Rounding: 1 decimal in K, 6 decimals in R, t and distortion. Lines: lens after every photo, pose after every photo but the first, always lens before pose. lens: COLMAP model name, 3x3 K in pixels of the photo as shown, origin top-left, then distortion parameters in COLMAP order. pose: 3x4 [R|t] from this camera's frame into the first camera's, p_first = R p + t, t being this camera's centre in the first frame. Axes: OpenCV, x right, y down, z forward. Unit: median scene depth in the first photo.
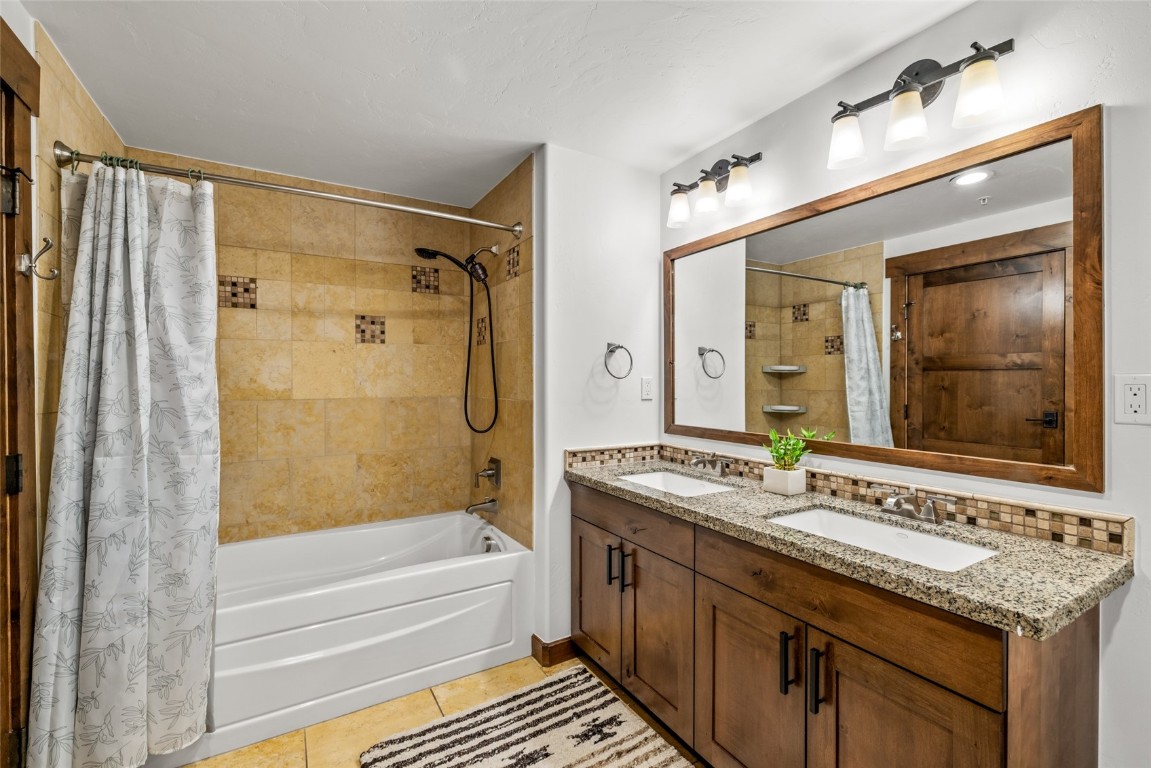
lens RADIAL K [[495.3, 0, 581.4], [0, 495.3, 383.0], [0, 0, 1]] dist [-0.001637, 0.000792]
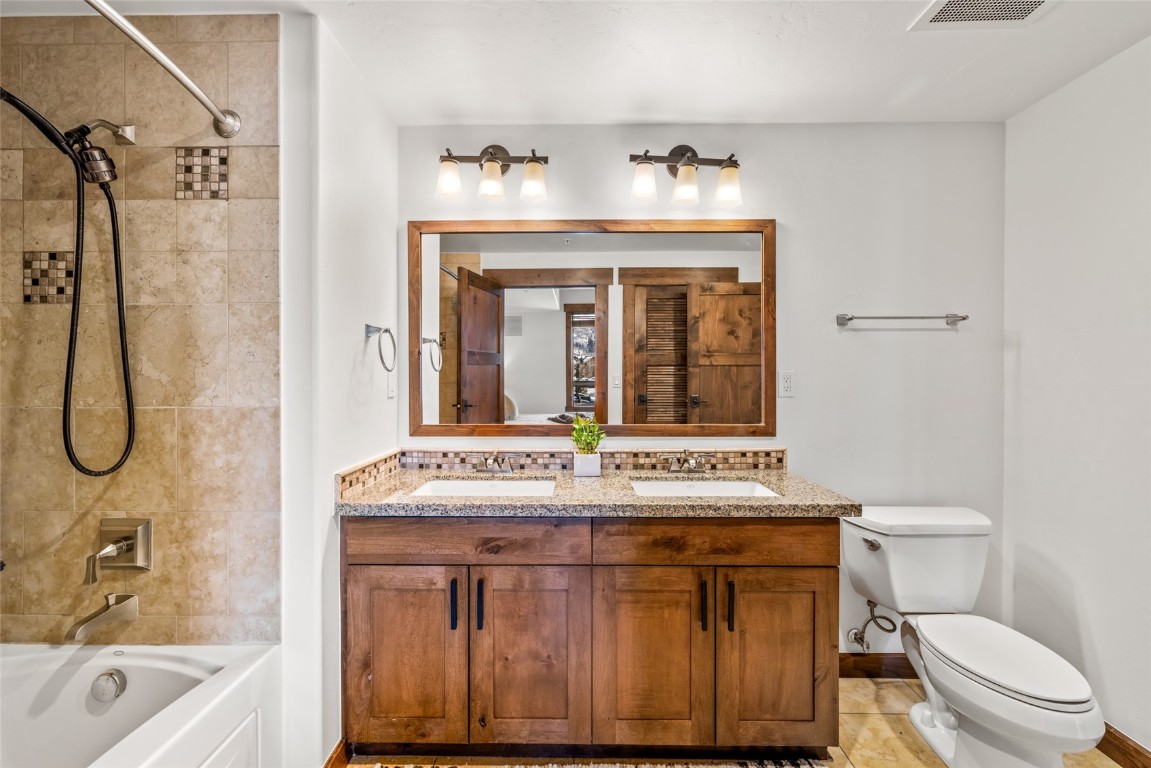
lens RADIAL K [[495.3, 0, 578.7], [0, 495.3, 375.2], [0, 0, 1]] dist [-0.001637, 0.000792]
pose [[0.522942, -0.005369, 0.852351, -0.624535], [0.004638, 0.999983, 0.003453, -0.007042], [-0.852355, 0.002147, 0.522958, 0.491942]]
